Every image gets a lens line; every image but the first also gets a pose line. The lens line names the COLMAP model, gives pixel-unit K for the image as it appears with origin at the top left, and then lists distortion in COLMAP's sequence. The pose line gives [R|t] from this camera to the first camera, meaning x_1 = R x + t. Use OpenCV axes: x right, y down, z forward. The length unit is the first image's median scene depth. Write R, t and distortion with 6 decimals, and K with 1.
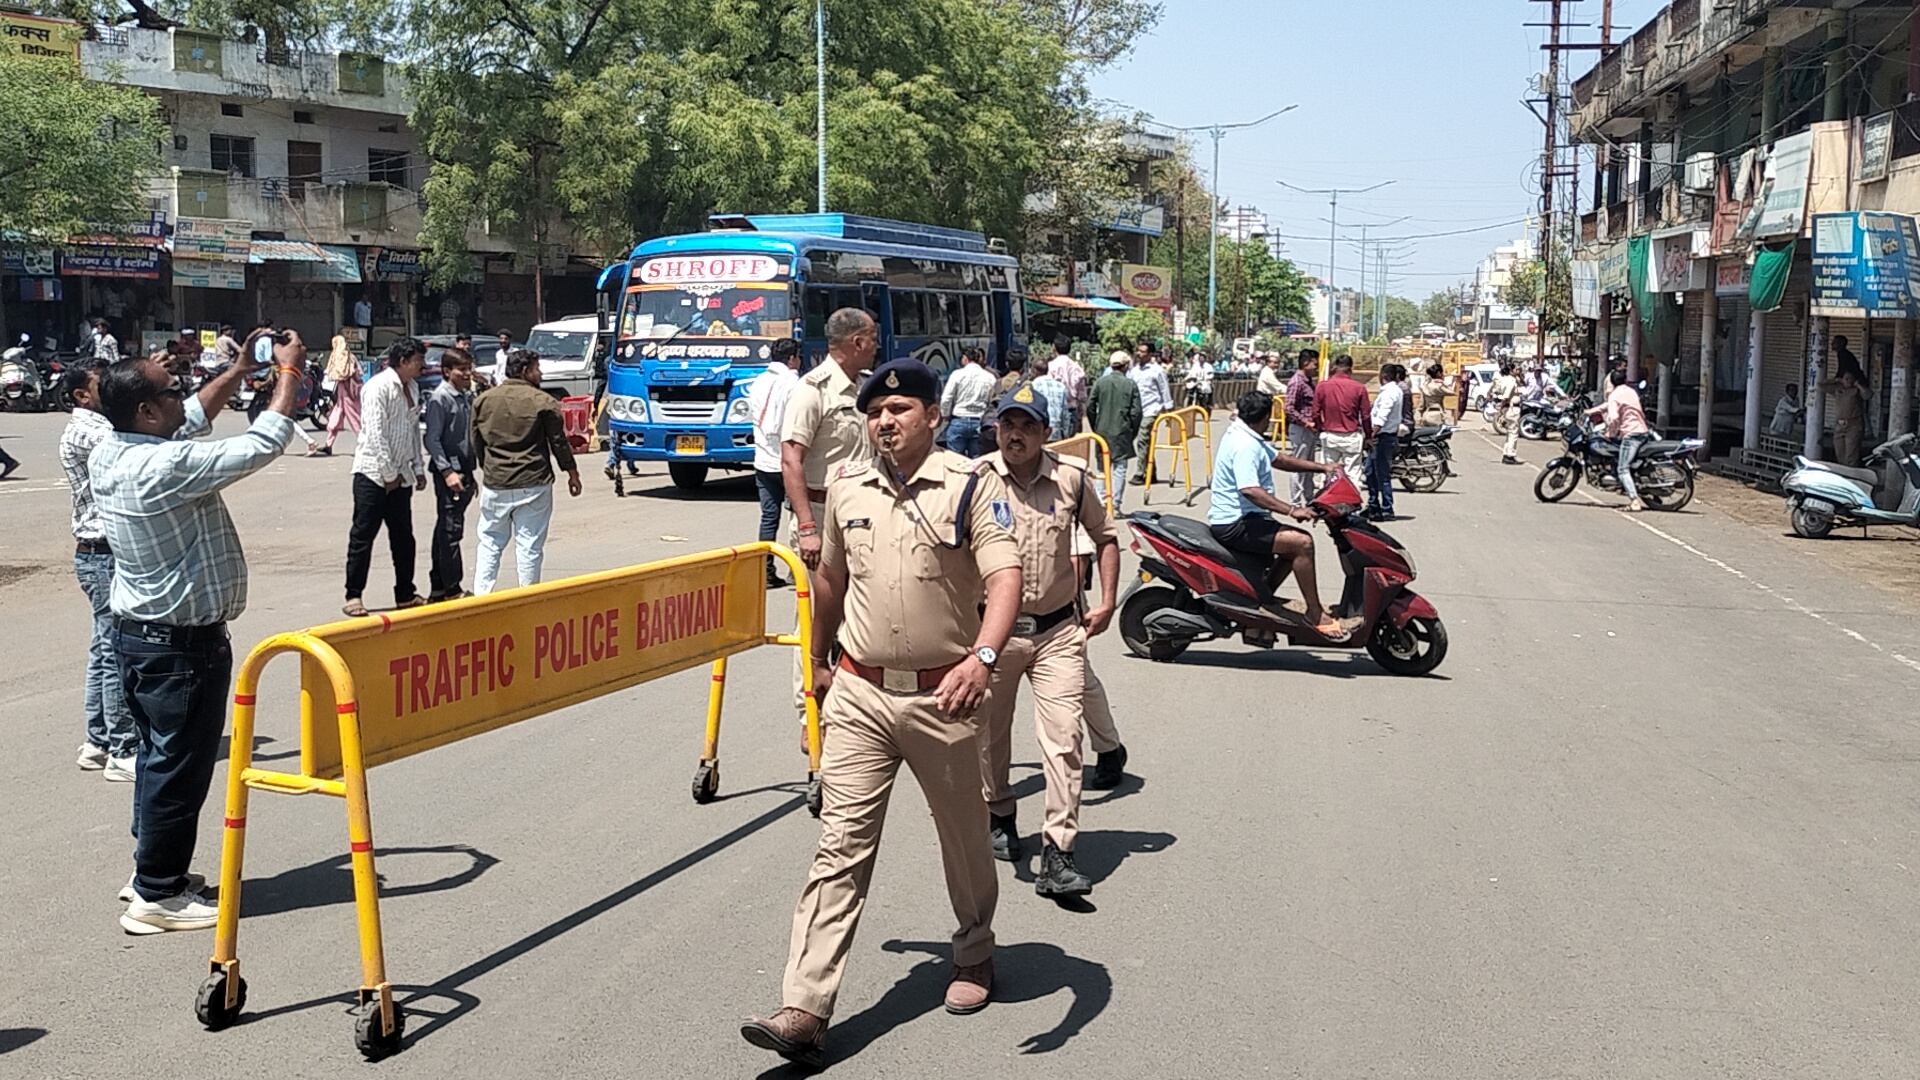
lens RADIAL K [[1830.7, 0, 955.7], [0, 1830.7, 530.7], [0, 0, 1]] dist [0.103973, -0.233044]
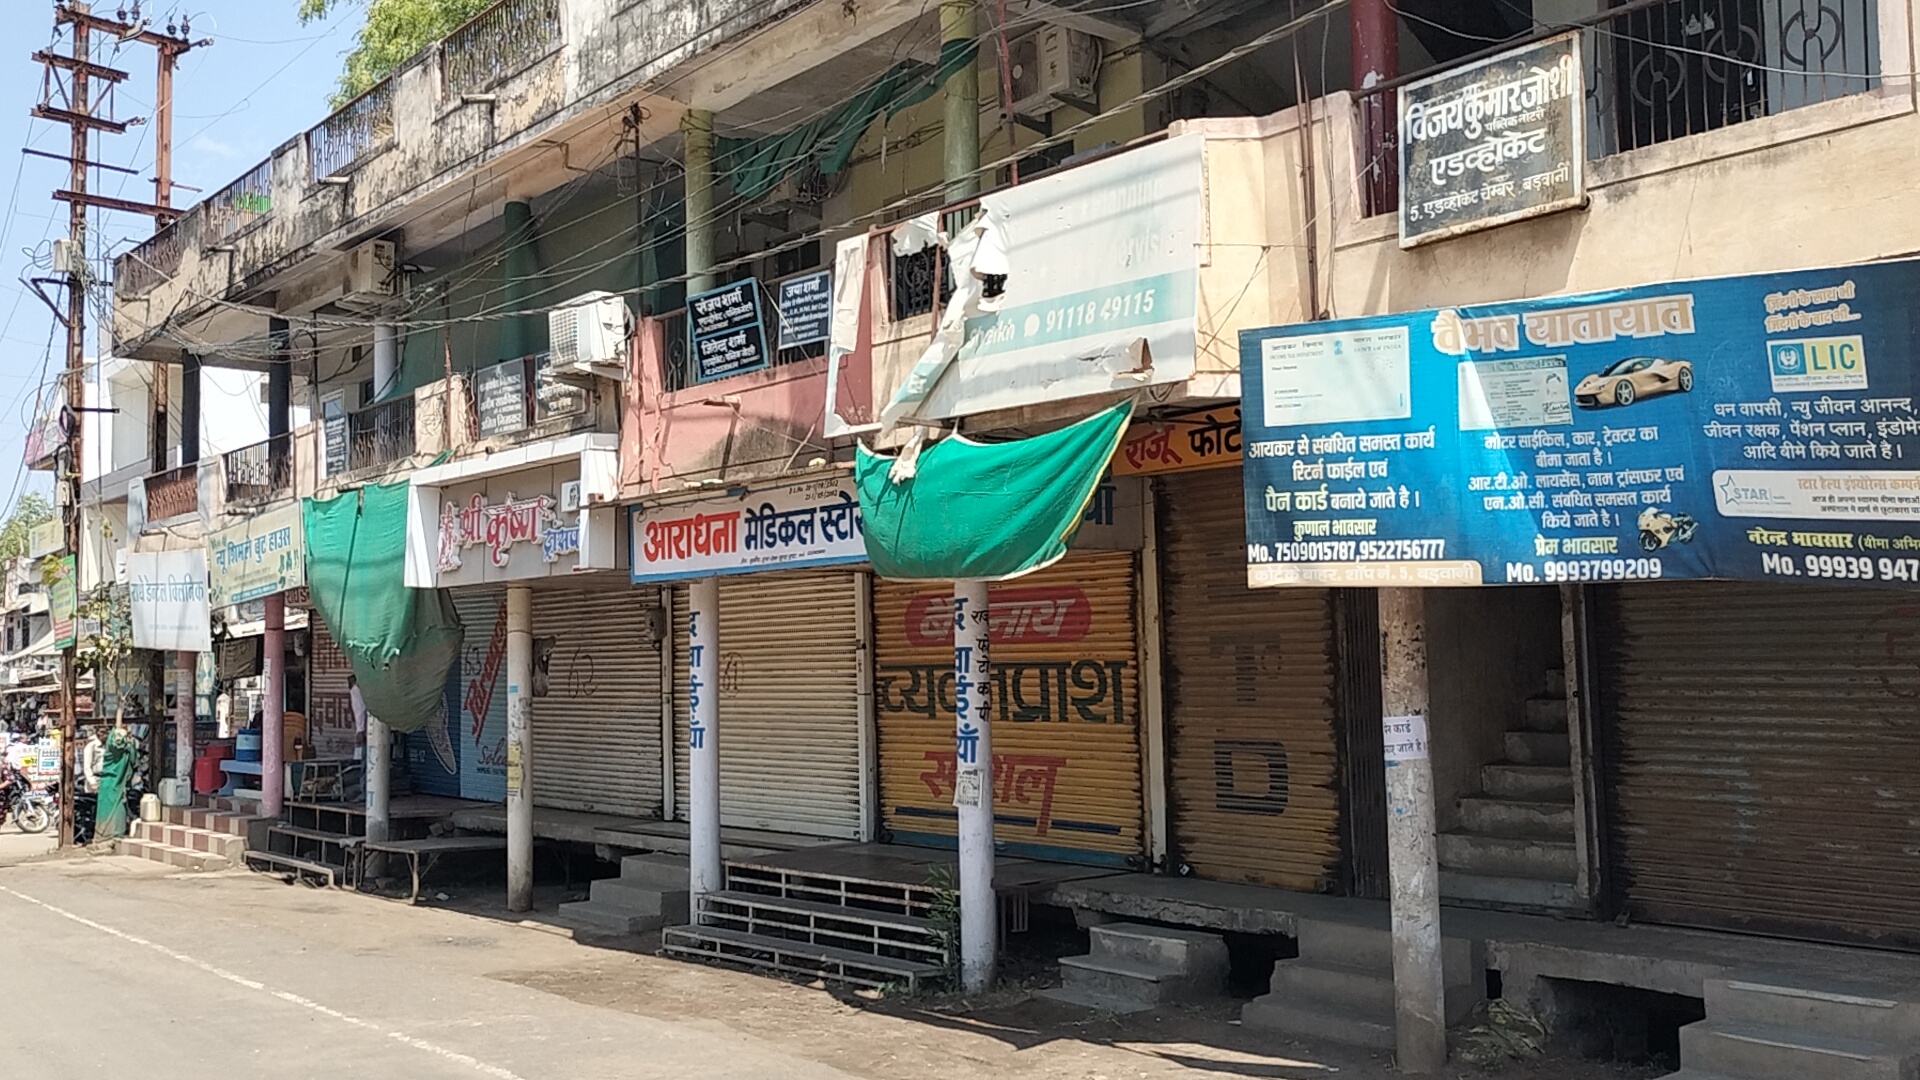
lens RADIAL K [[1830.7, 0, 955.7], [0, 1830.7, 530.7], [0, 0, 1]] dist [0.103973, -0.233044]
pose [[0.663978, 0.037172, 0.746827, 0.070343], [0.105213, 0.984183, -0.142527, -0.041930], [-0.740313, 0.173211, 0.649565, 0.417685]]
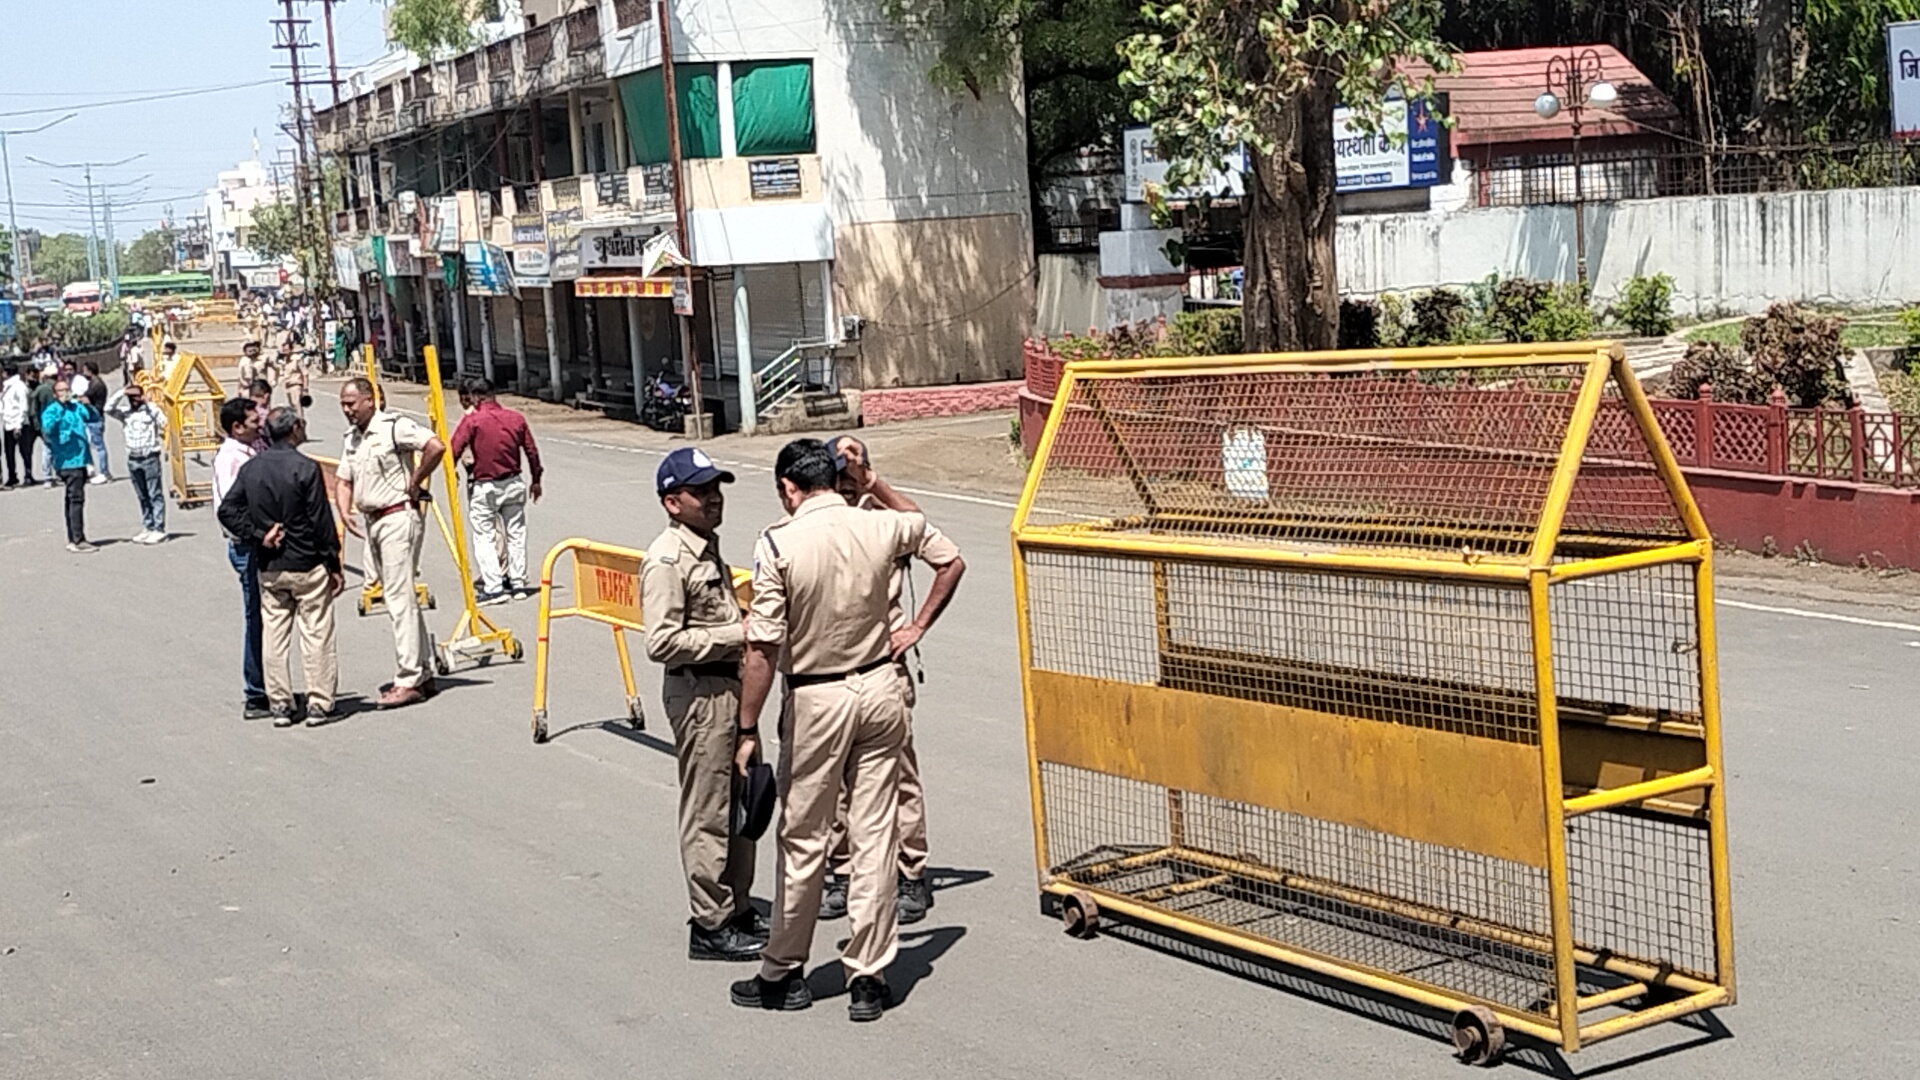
lens RADIAL K [[2689.0, 0, 960.0], [0, 2689.0, 540.0], [0, 0, 1]] dist [0.042171, 0.057383]
pose [[0.848669, -0.124849, 0.513978, -0.290937], [0.128254, 0.991316, 0.029028, 0.060581], [-0.513139, 0.041285, 0.857312, -0.837699]]
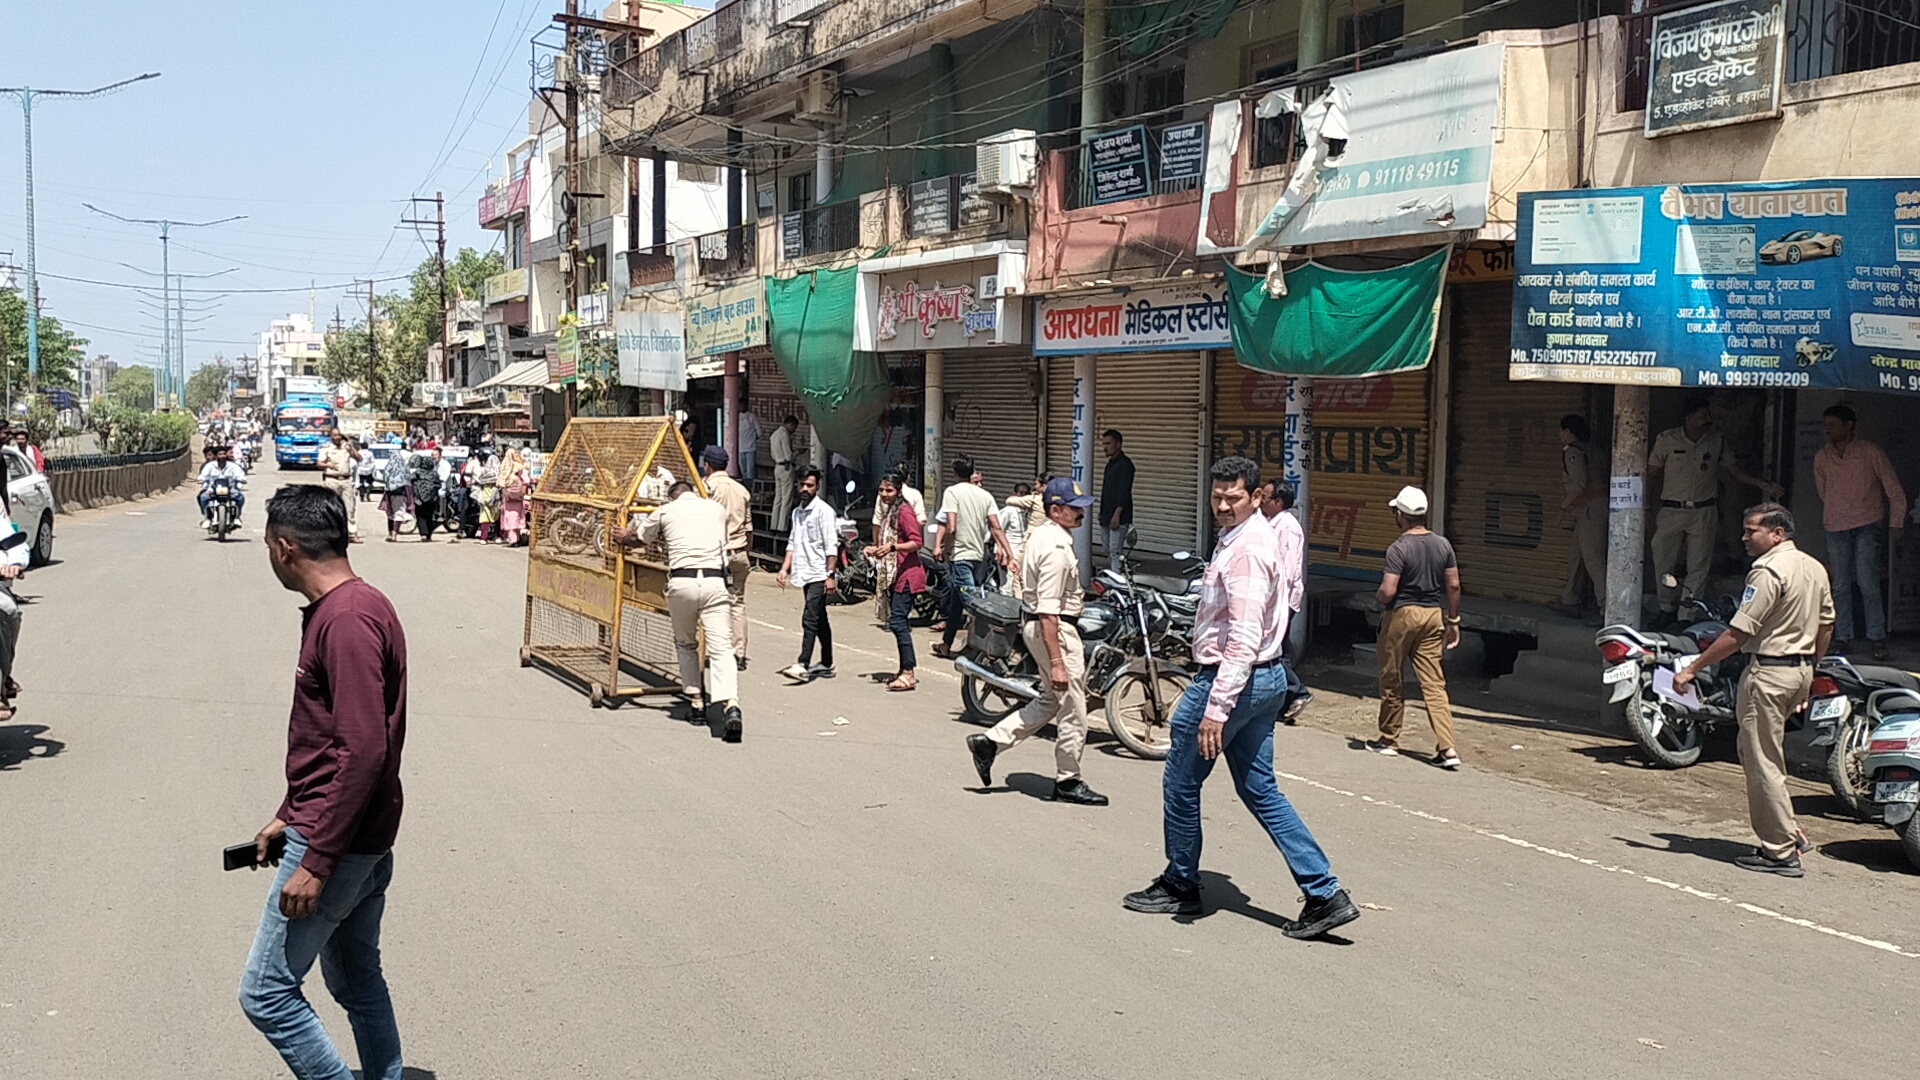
lens RADIAL K [[1713.2, 0, 929.6], [0, 1713.2, 525.3], [0, 0, 1]] dist [0.154665, -0.362470]
pose [[0.789420, -0.029110, 0.613163, 0.007211], [0.053393, 0.998345, -0.021345, -0.038037], [-0.611527, 0.049589, 0.789668, 0.371101]]
